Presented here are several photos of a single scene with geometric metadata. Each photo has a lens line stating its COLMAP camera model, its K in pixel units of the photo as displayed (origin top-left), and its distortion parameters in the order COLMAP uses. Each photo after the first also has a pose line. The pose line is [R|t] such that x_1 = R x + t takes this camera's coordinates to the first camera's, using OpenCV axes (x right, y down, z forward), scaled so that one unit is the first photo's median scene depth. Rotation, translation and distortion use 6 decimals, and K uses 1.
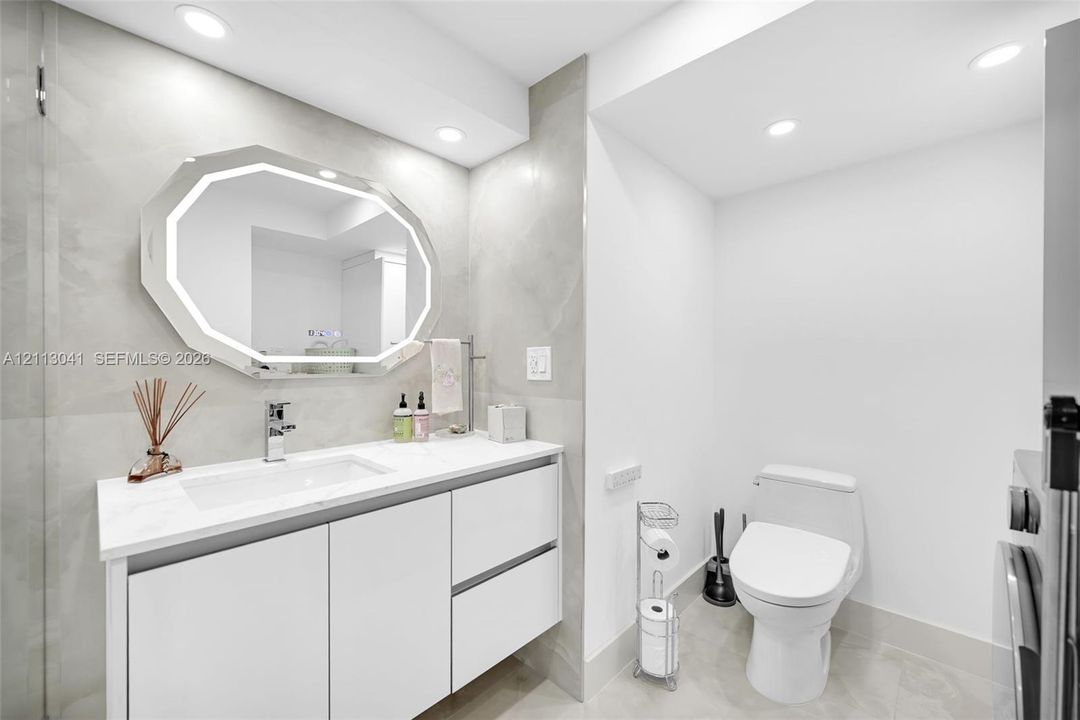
lens RADIAL K [[428.7, 0, 543.3], [0, 428.7, 361.5], [0, 0, 1]] dist [0.008639, -0.000200]
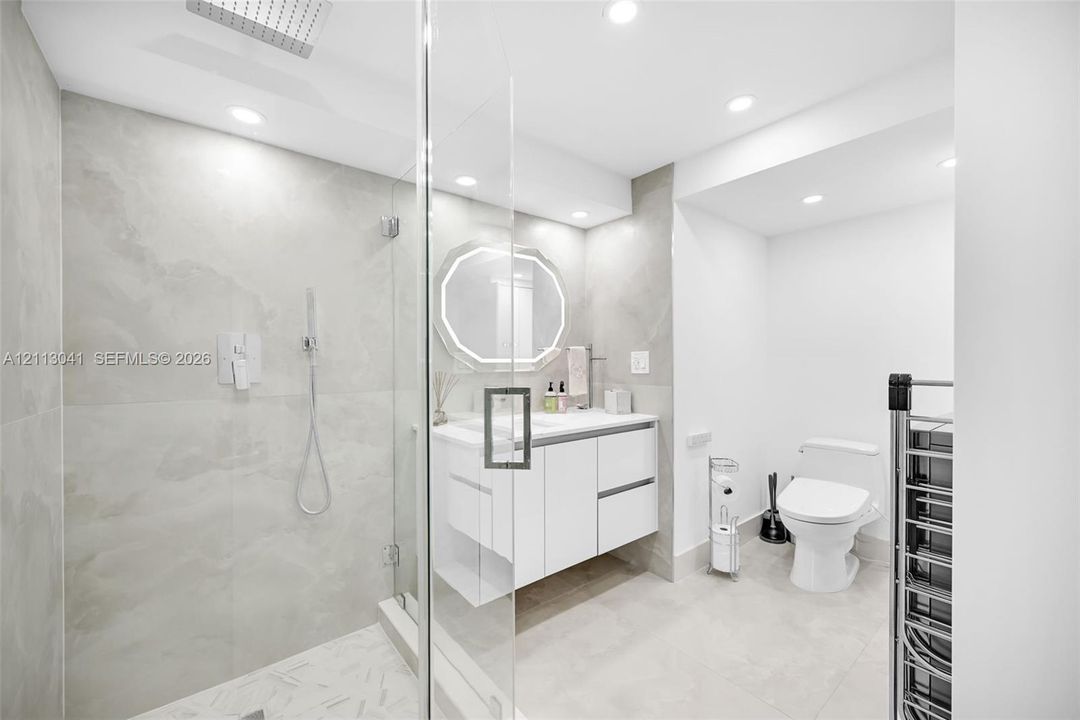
lens RADIAL K [[428.7, 0, 535.2], [0, 428.7, 359.8], [0, 0, 1]] dist [0.008639, -0.000200]
pose [[0.989547, -0.006360, -0.144069, -0.157814], [0.005842, 0.999975, -0.004018, -0.000778], [0.144091, 0.003134, 0.989559, -0.547629]]
